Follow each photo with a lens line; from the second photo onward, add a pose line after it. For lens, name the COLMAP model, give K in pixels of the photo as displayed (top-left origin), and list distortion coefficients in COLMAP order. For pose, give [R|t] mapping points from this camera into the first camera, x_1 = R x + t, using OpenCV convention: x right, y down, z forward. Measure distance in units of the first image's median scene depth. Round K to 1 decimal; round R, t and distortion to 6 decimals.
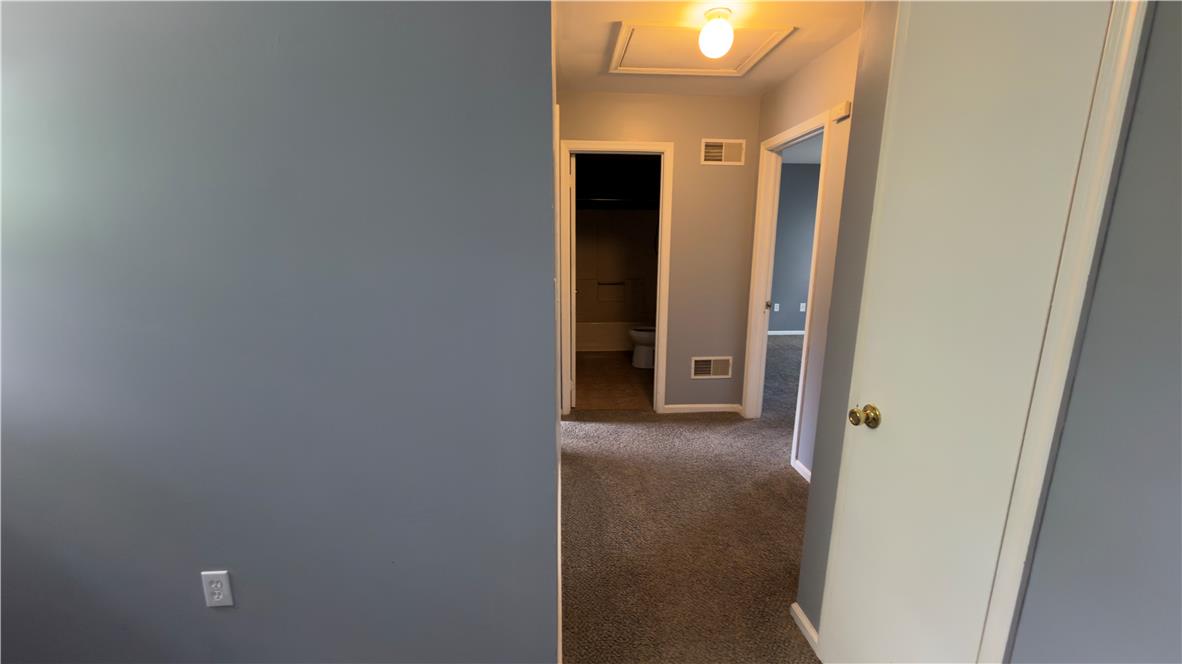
lens RADIAL K [[464.0, 0, 594.8], [0, 464.0, 336.3], [0, 0, 1]] dist [0.004439, 0.000457]
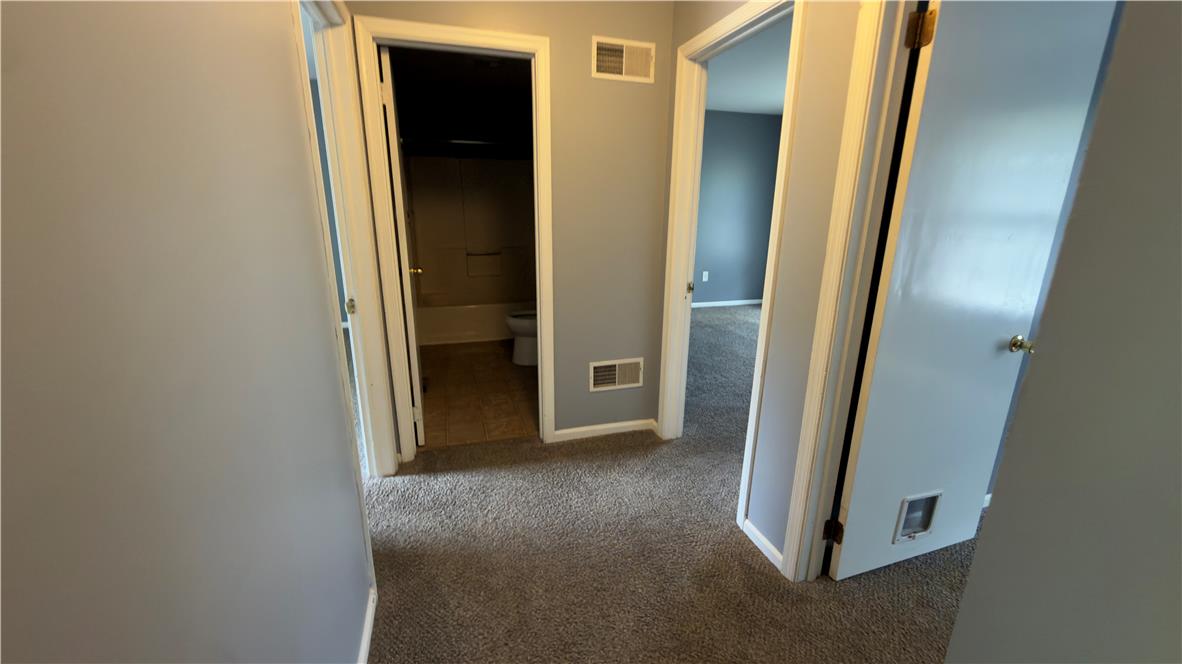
lens RADIAL K [[464.0, 0, 588.6], [0, 464.0, 330.2], [0, 0, 1]] dist [0.004439, 0.000457]
pose [[0.975506, -0.054279, 0.213172, 0.062639], [0.039799, 0.996636, 0.071645, -0.059124], [-0.216343, -0.061406, 0.974384, 0.330421]]
